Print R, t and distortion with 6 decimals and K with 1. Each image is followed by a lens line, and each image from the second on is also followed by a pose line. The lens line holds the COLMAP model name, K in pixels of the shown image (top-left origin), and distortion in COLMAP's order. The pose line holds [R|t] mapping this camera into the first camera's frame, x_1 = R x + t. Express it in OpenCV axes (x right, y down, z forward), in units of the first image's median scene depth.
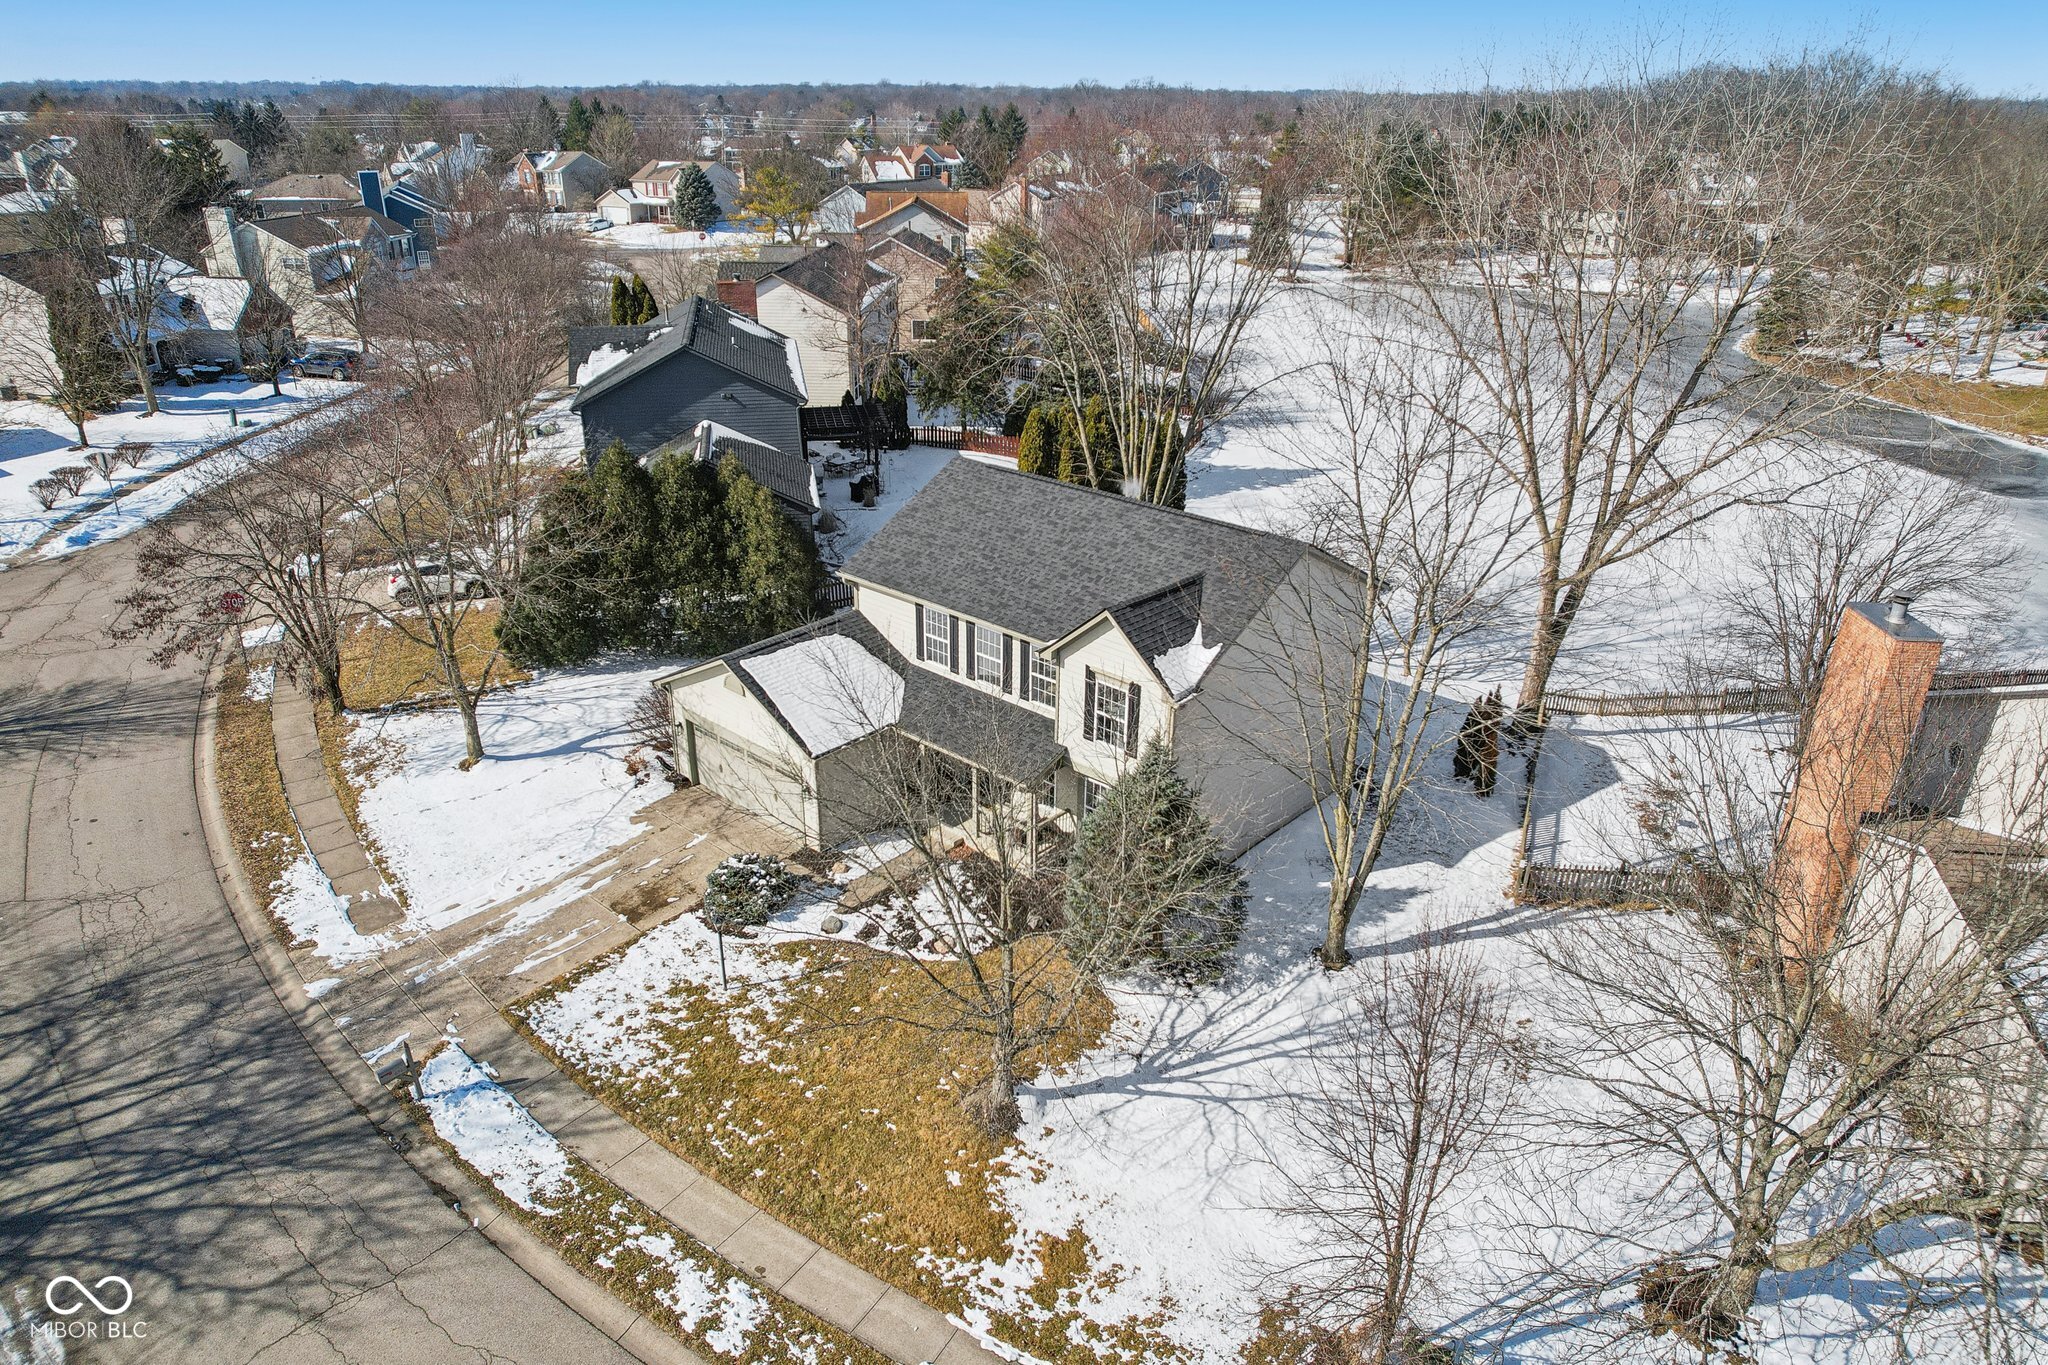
lens RADIAL K [[1318.1, 0, 1024.0], [0, 1318.1, 682.5], [0, 0, 1]] dist [-0.044929, 0.030193]
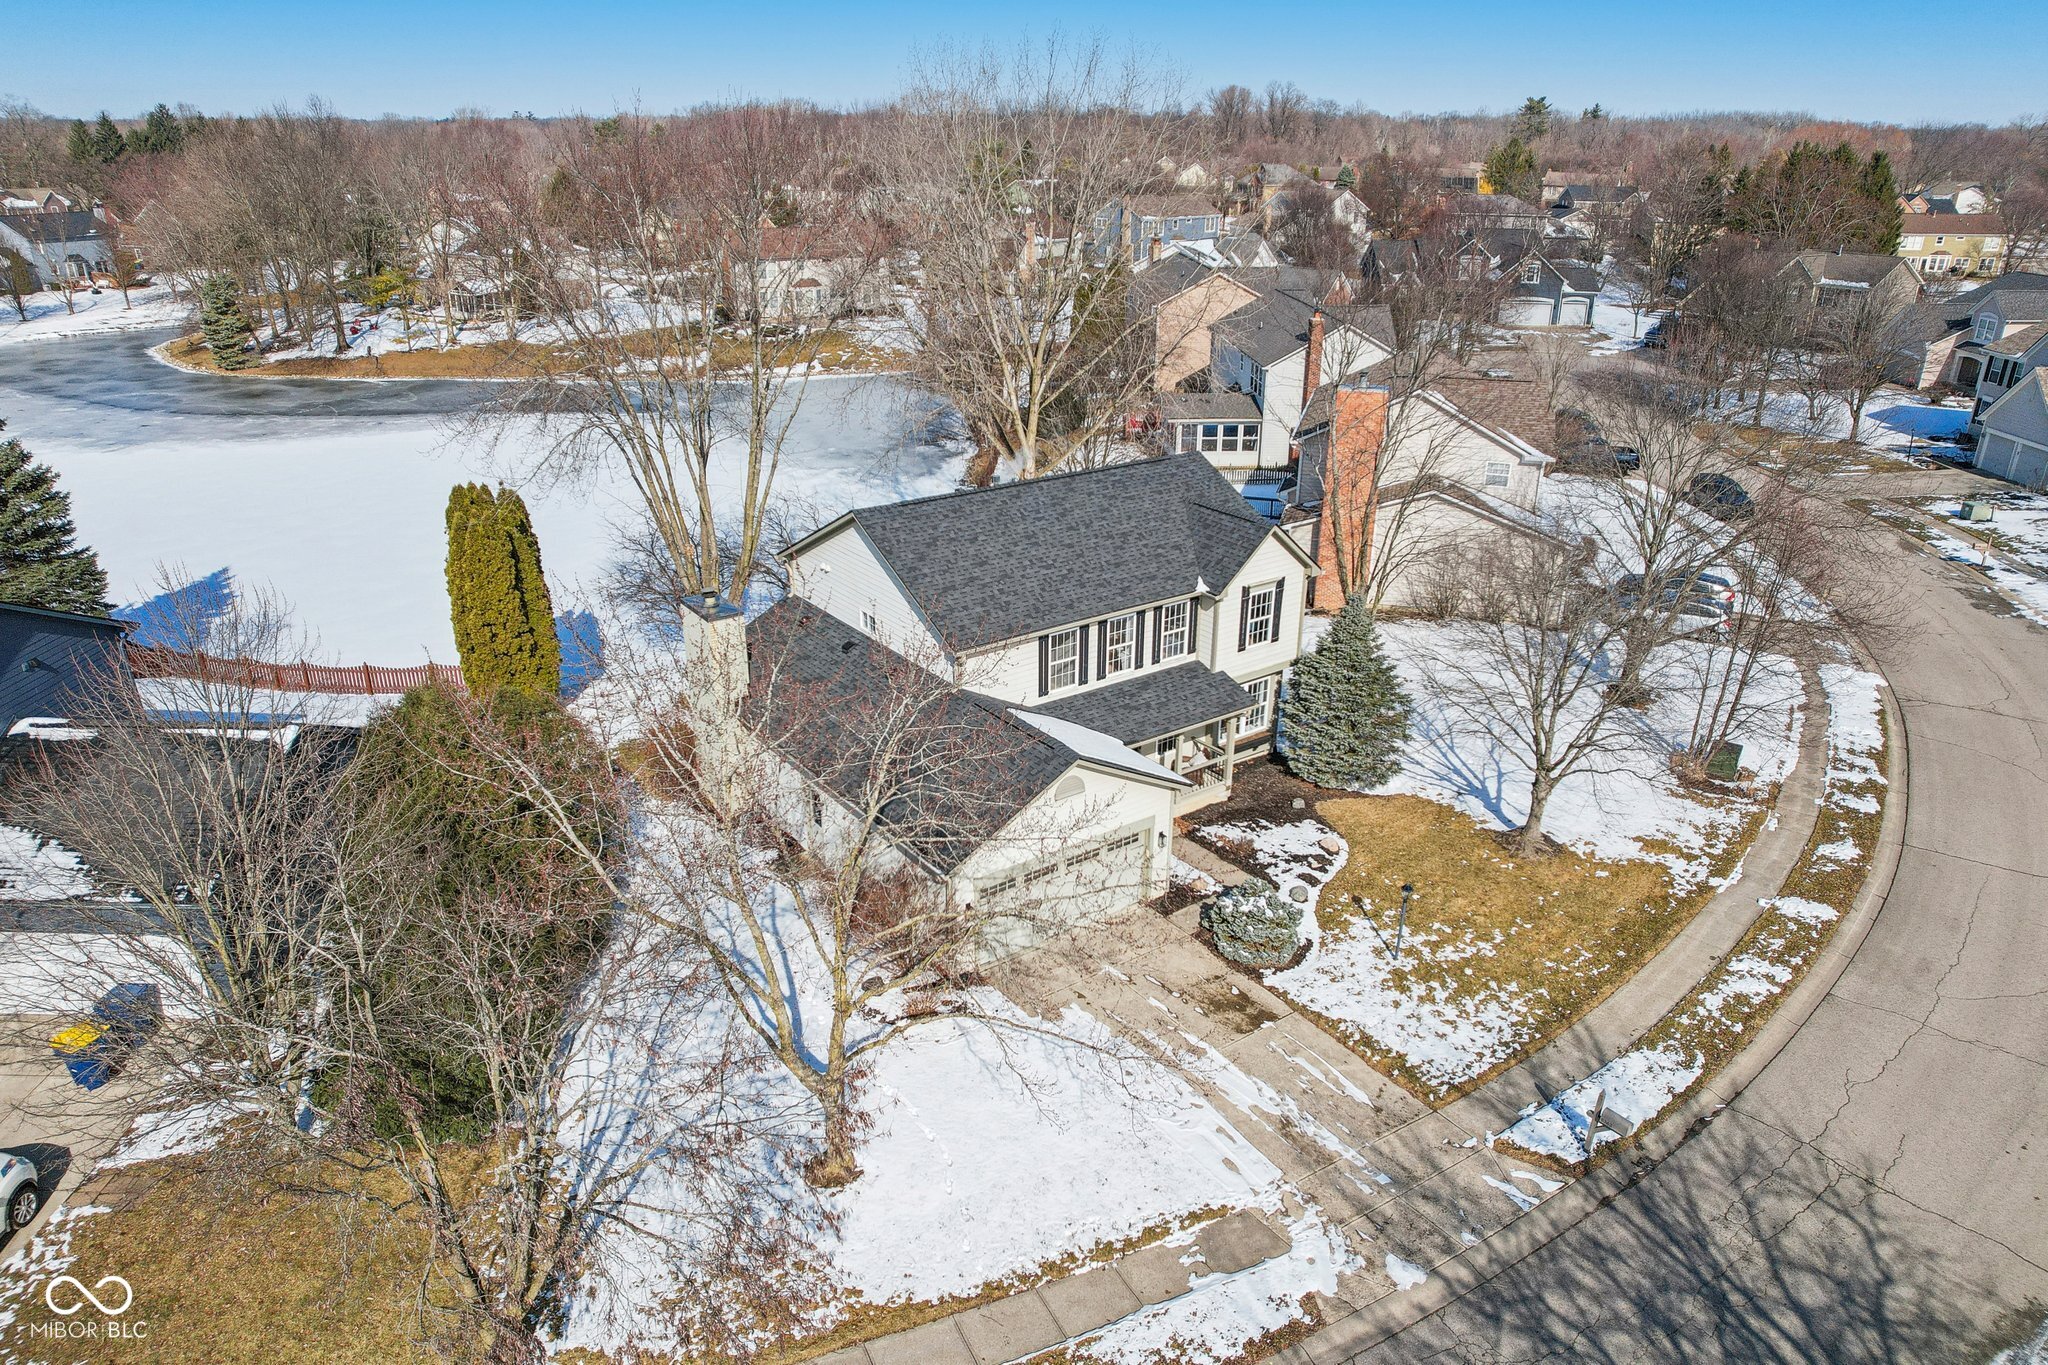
lens RADIAL K [[1331.8, 0, 1024.0], [0, 1331.8, 682.5], [0, 0, 1]] dist [-0.056110, 0.005875]
pose [[0.219749, -0.381707, 0.897781, -1.136311], [0.398905, 0.874982, 0.274374, -0.355802], [-0.890273, 0.297836, 0.344541, 0.835965]]
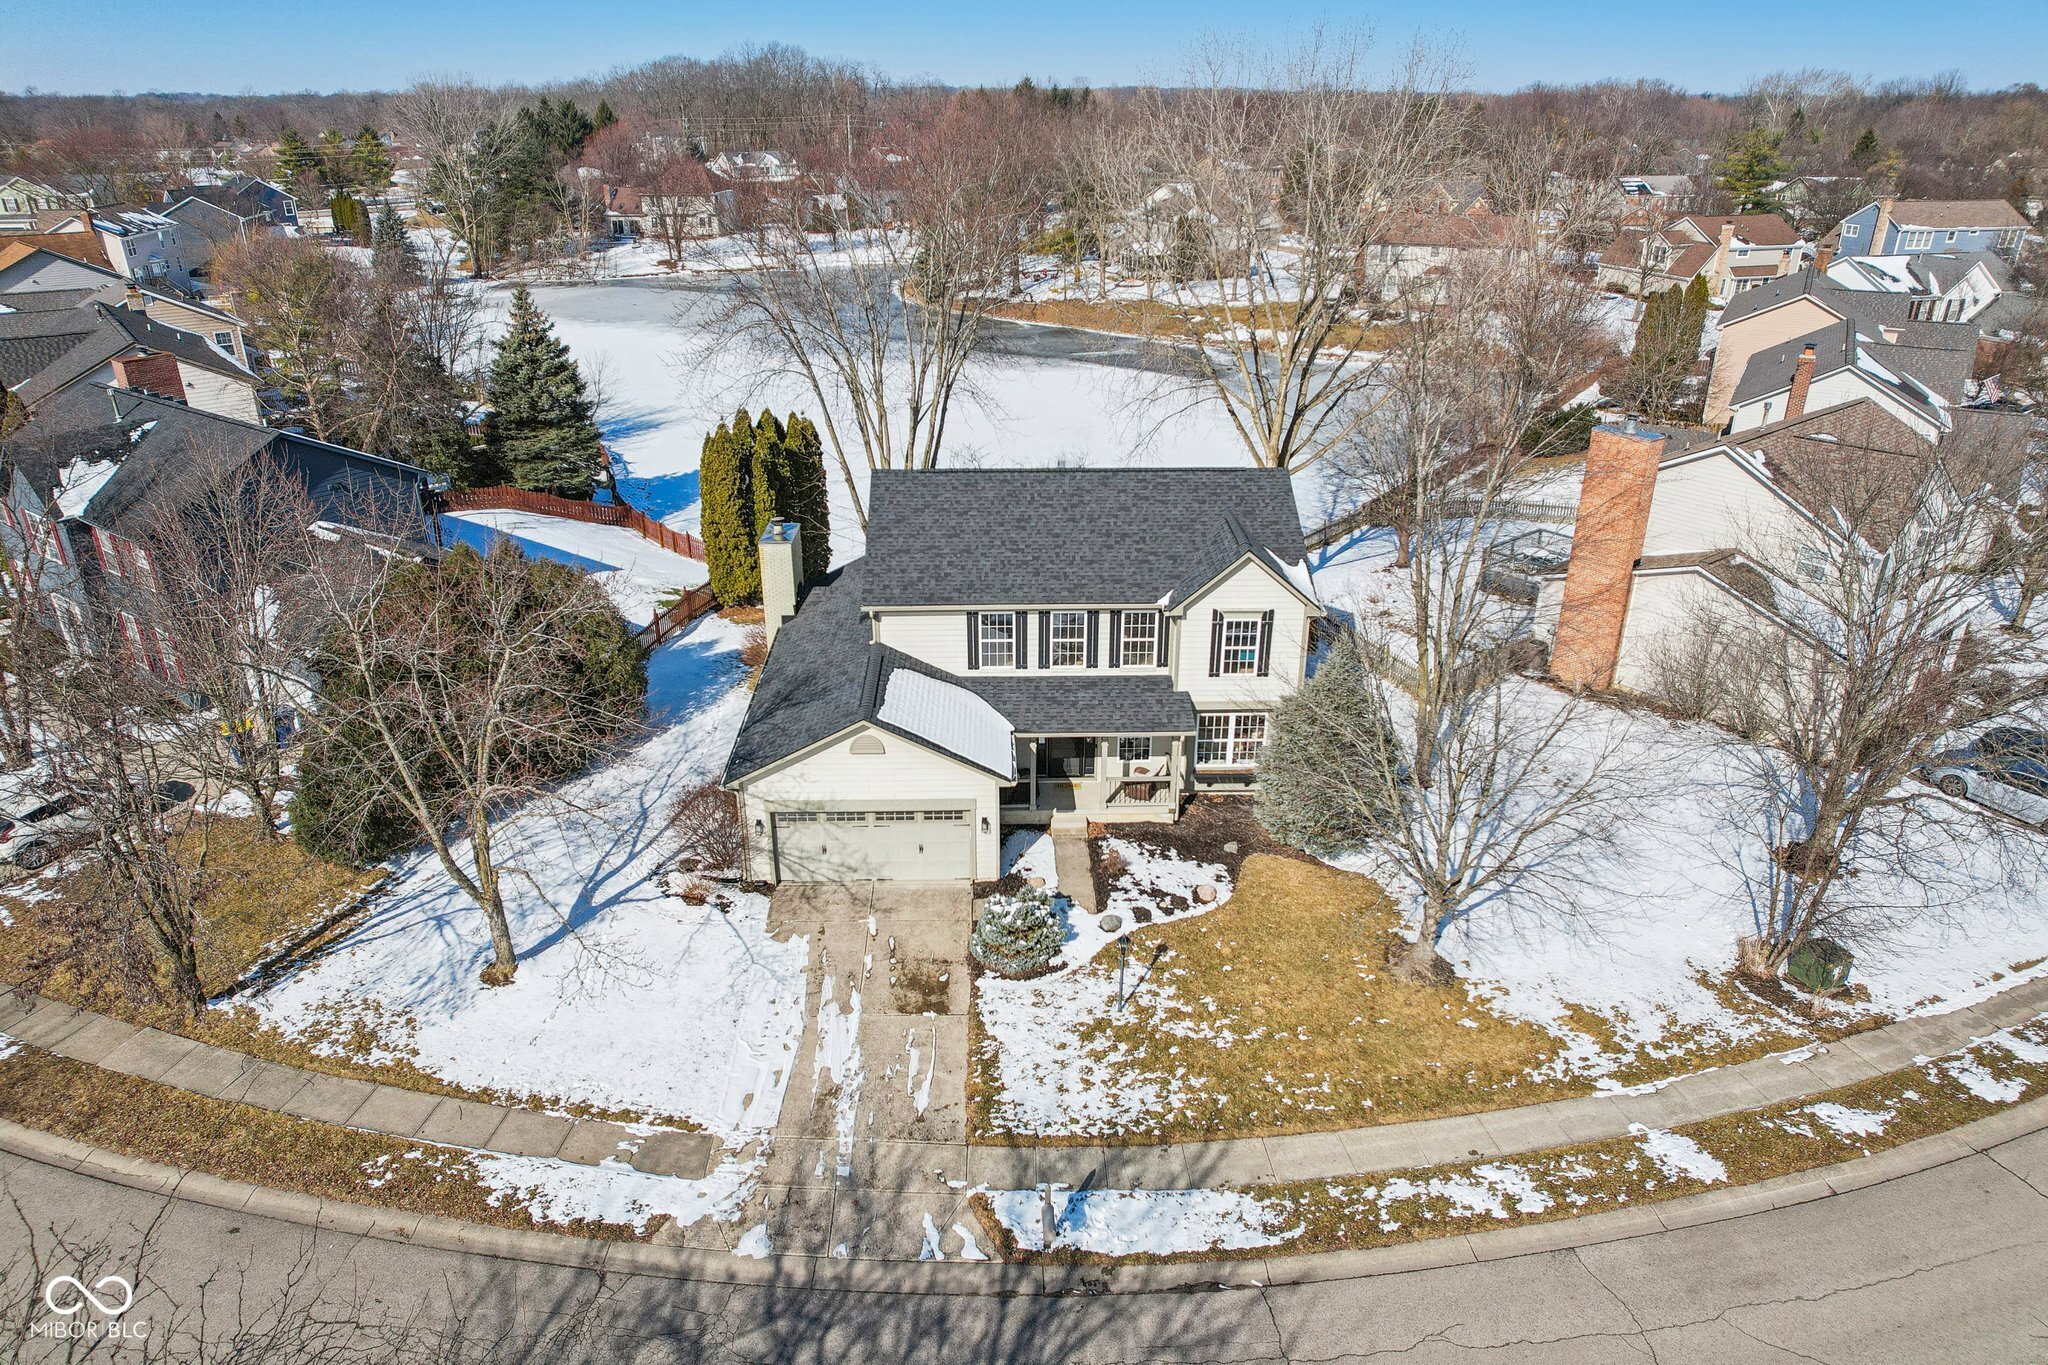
lens RADIAL K [[1289.7, 0, 1029.4], [0, 1289.7, 705.8], [0, 0, 1]] dist [-0.051304, 0.001505]
pose [[0.728072, -0.297478, 0.617590, -0.798236], [0.285478, 0.950669, 0.121366, -0.117781], [-0.623228, 0.087945, 0.777080, 0.276759]]
